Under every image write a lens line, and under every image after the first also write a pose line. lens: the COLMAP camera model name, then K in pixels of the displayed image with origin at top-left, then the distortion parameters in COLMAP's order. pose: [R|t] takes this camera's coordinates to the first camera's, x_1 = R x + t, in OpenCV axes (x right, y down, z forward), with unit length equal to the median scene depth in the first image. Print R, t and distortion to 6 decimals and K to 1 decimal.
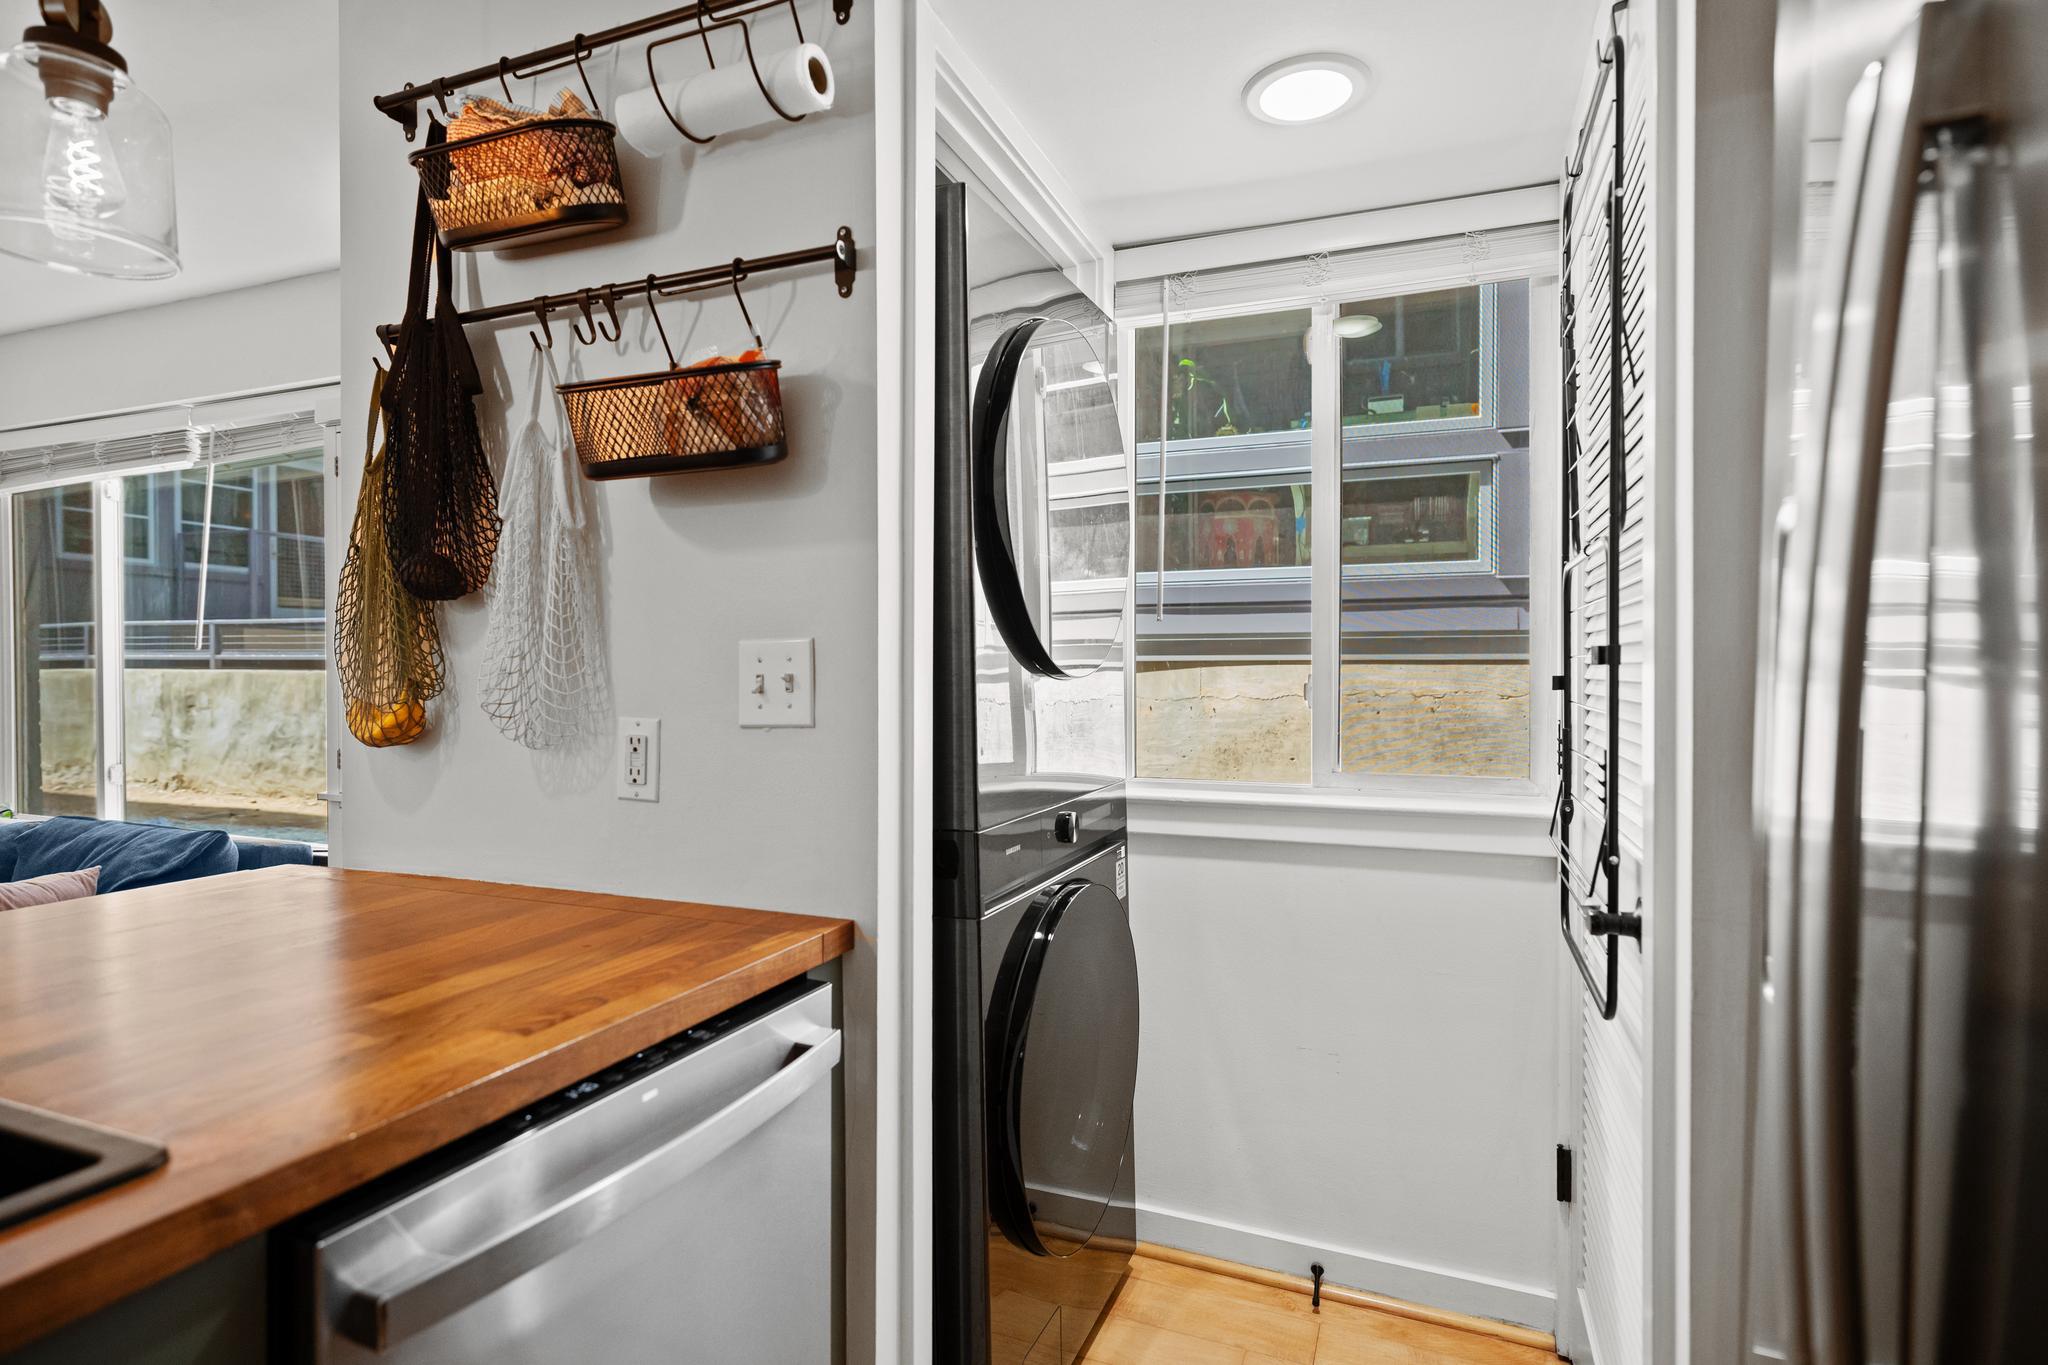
lens RADIAL K [[1031.0, 0, 1021.9], [0, 1031.0, 681.5], [0, 0, 1]] dist [0.005409, 0.000031]
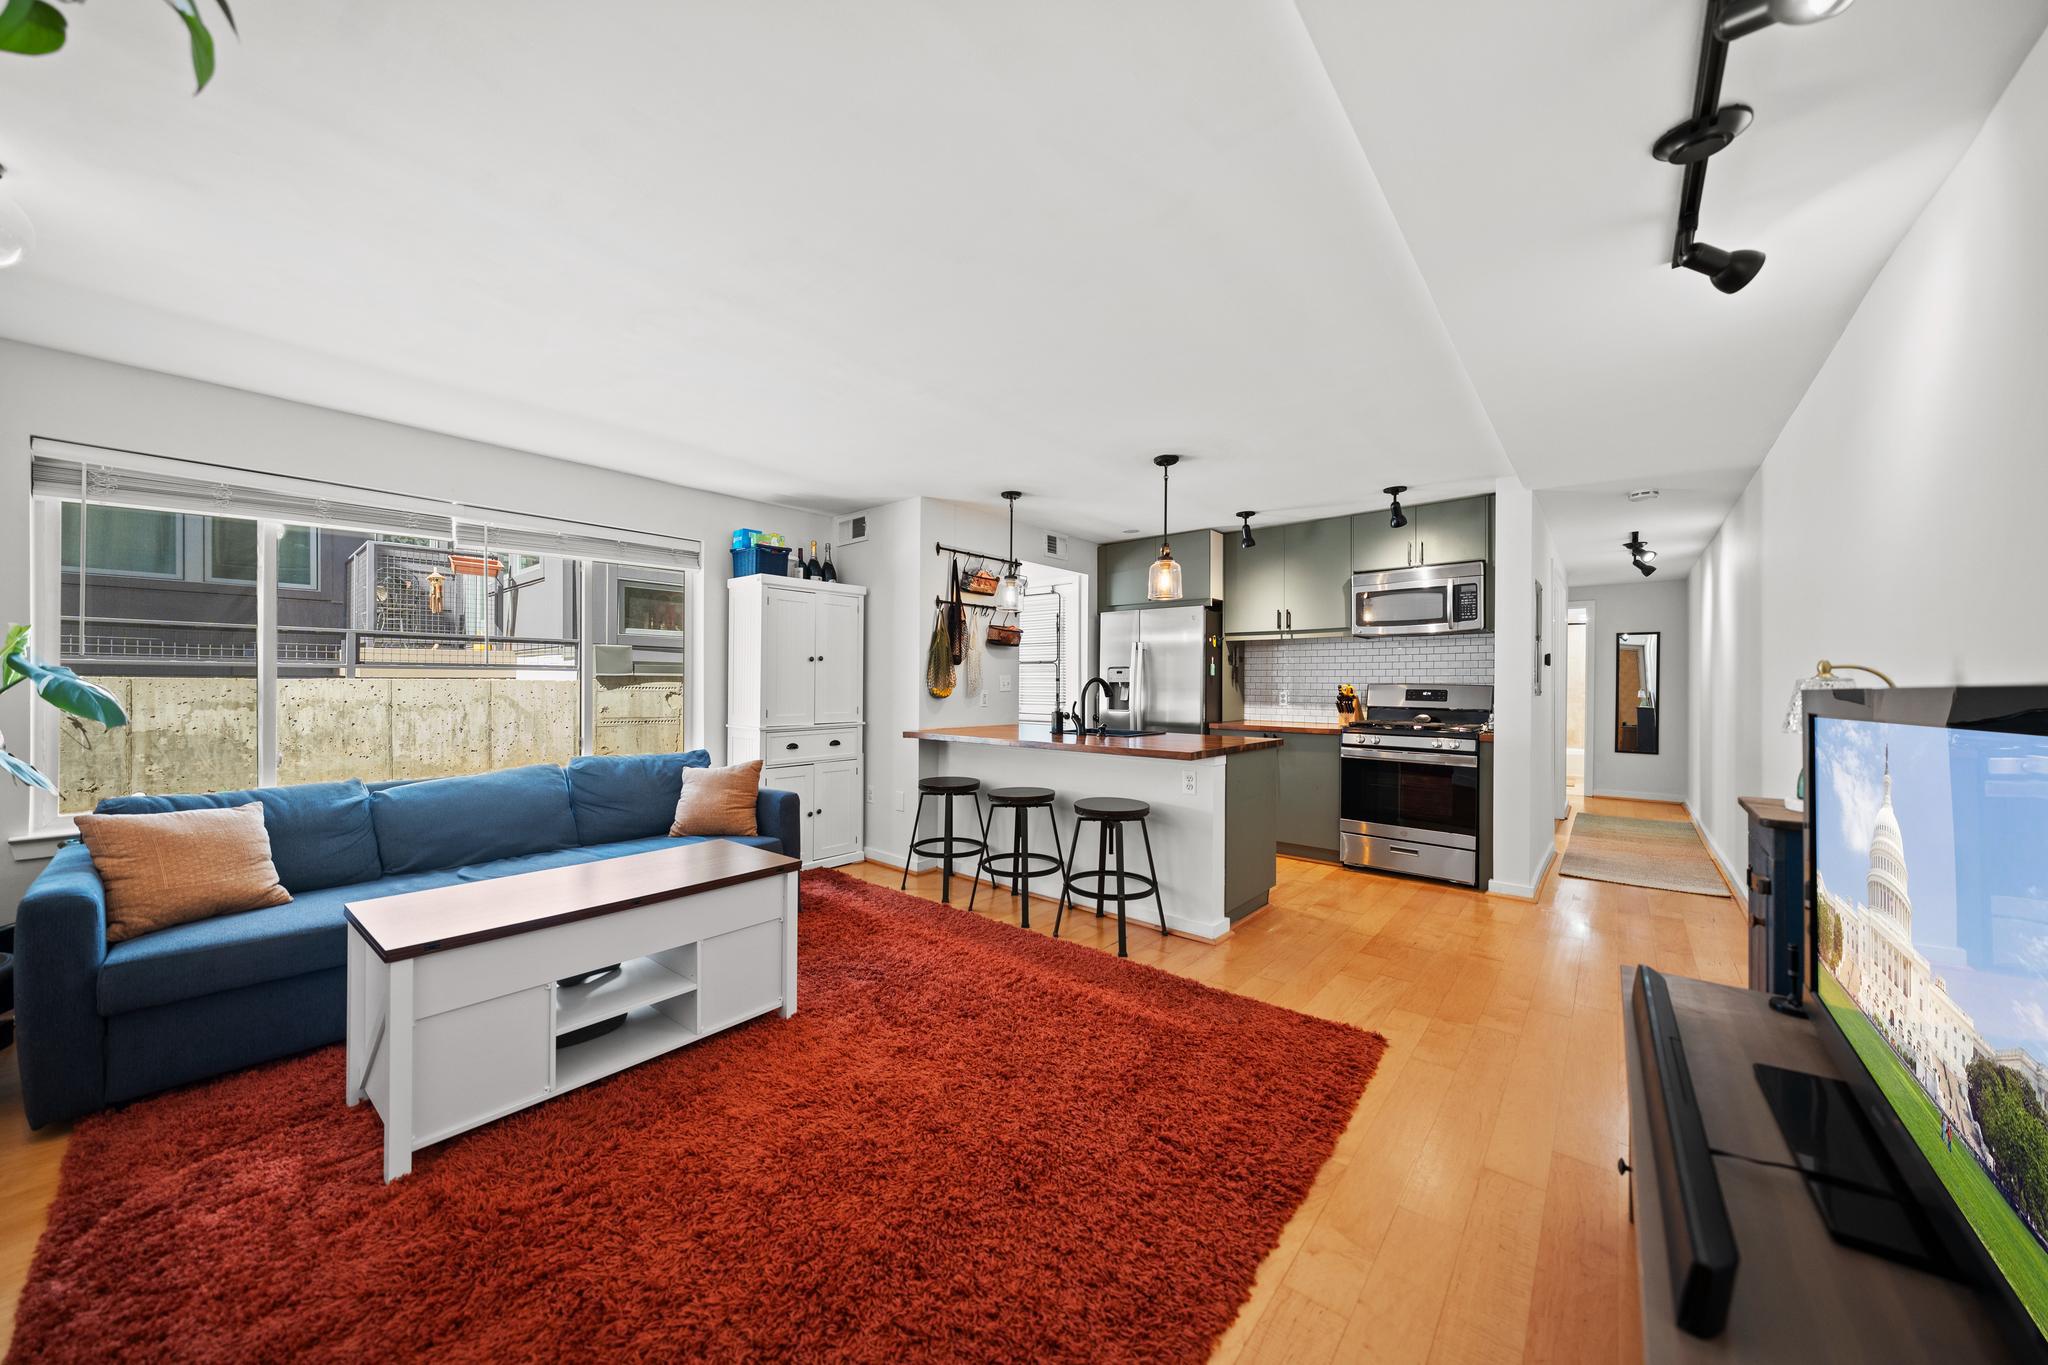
lens RADIAL K [[700.0, 0, 1018.1], [0, 700.0, 683.1], [0, 0, 1]] dist [-0.004471, -0.000010]
pose [[0.326220, 0.002513, 0.945290, -3.249377], [0.005300, 0.999976, -0.004487, 0.014731], [-0.945279, 0.006473, 0.326199, -0.245092]]
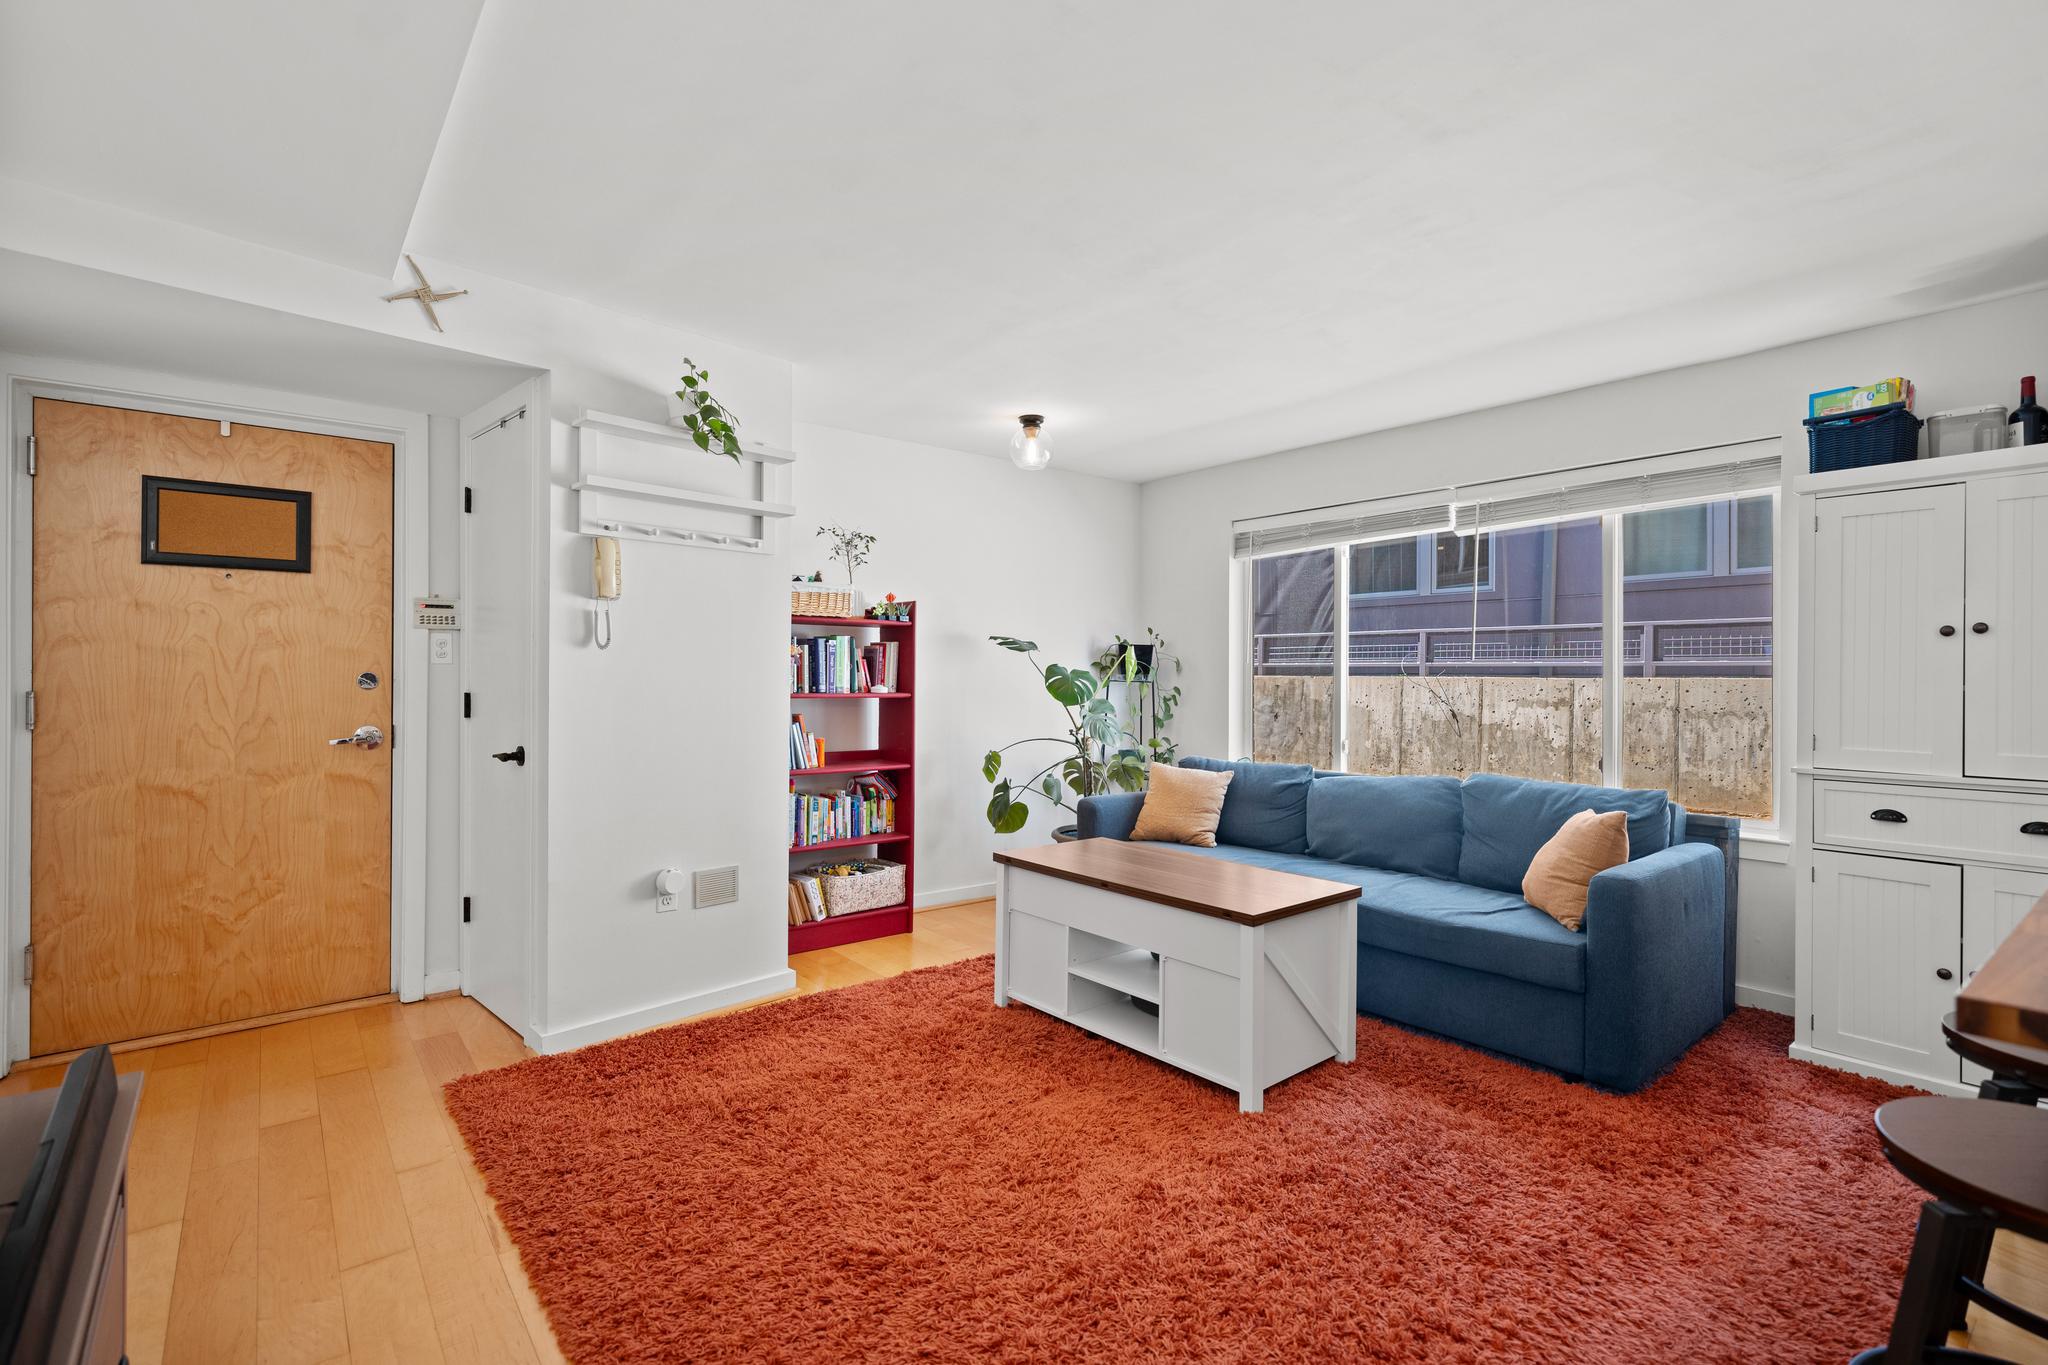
lens RADIAL K [[941.7, 0, 1022.9], [0, 941.7, 677.0], [0, 0, 1]] dist [0.005258, -0.001588]
pose [[0.869465, 0.005399, -0.493965, -1.463000], [-0.010502, 0.999916, -0.007556, 0.015105], [0.493883, 0.011757, 0.869449, -0.866067]]
